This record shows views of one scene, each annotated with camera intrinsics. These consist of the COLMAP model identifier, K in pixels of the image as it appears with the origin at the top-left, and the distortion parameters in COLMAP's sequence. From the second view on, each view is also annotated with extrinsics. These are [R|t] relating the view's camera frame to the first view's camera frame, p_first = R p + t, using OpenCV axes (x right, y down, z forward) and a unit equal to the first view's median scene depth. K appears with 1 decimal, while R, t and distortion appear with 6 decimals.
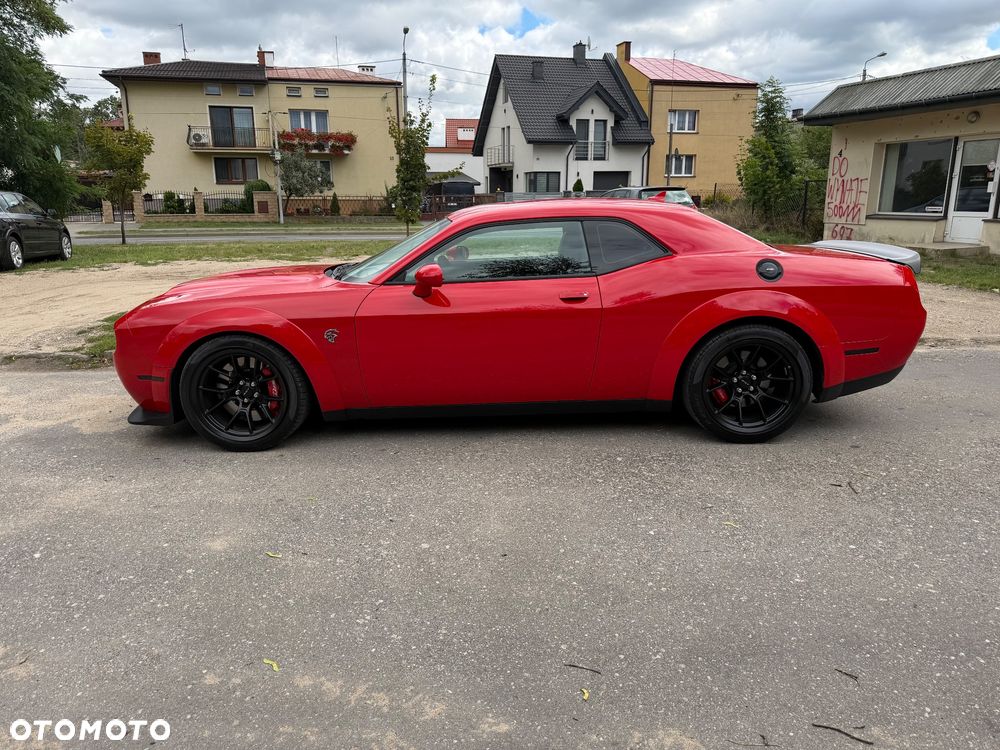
lens RADIAL K [[704.2, 0, 493.5], [0, 704.2, 367.1], [0, 0, 1]] dist [0.022445, -0.025203]
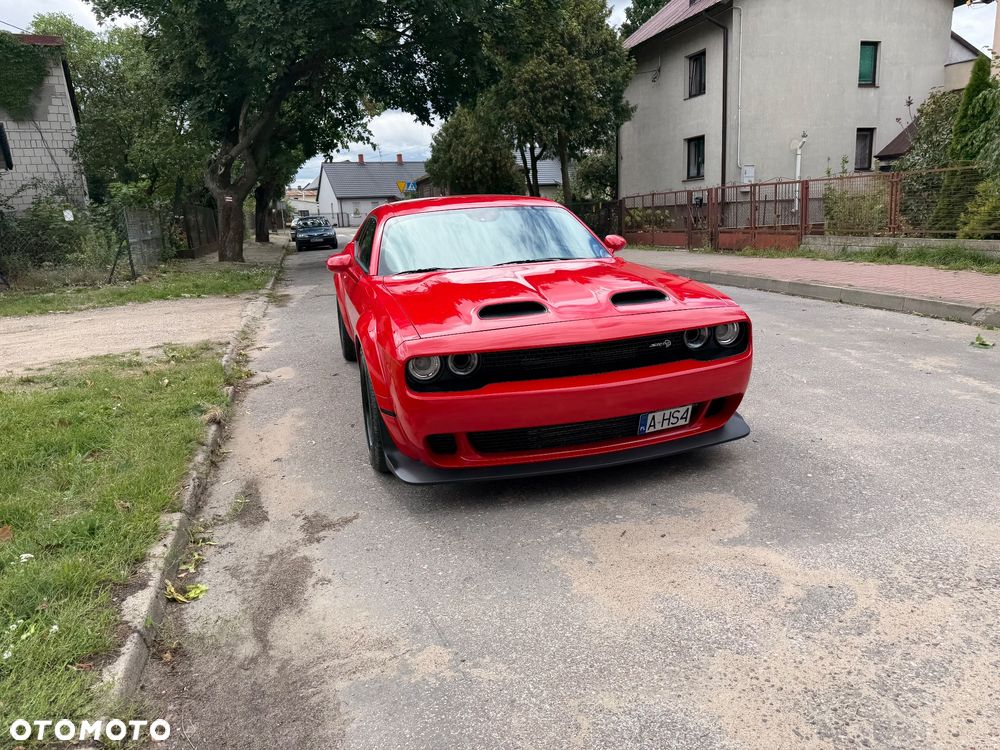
lens RADIAL K [[706.0, 0, 504.0], [0, 706.0, 370.7], [0, 0, 1]] dist [0.038503, -0.049323]
pose [[-0.284476, -0.189786, 0.939710, -0.290207], [0.272231, 0.923867, 0.268998, -0.071043], [-0.919219, 0.332342, -0.211153, 0.341160]]
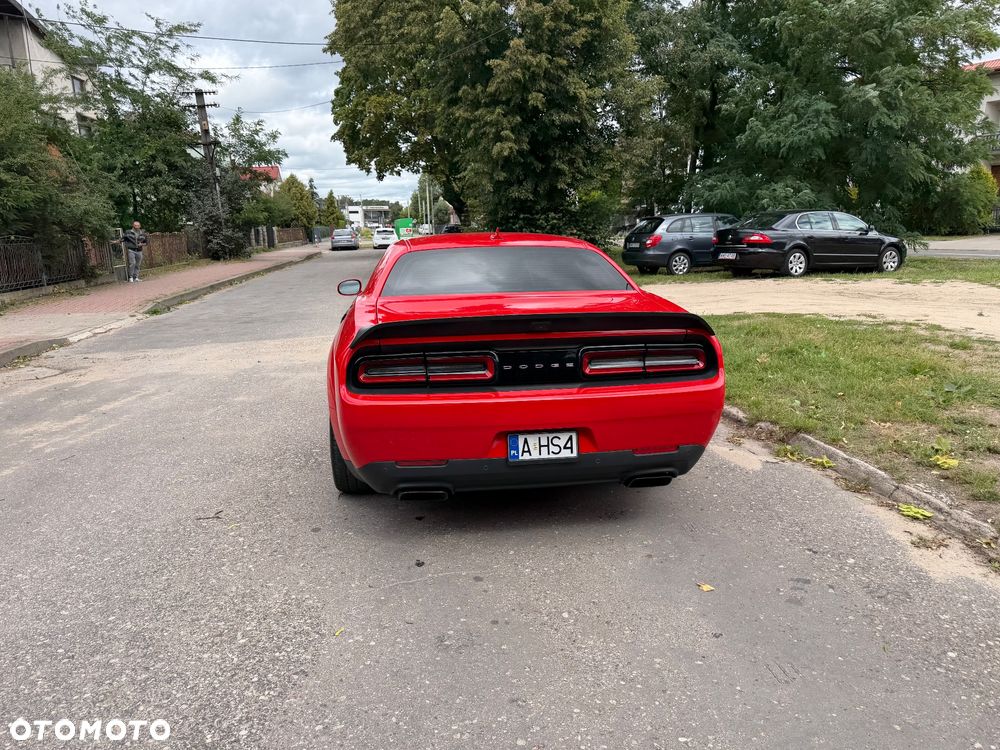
lens RADIAL K [[704.4, 0, 508.5], [0, 704.4, 373.3], [0, 0, 1]] dist [0.047779, -0.057370]
pose [[0.161971, 0.204927, -0.965282, 0.303842], [-0.208085, 0.963296, 0.169589, -0.059860], [0.964607, 0.173393, 0.198669, 0.232167]]
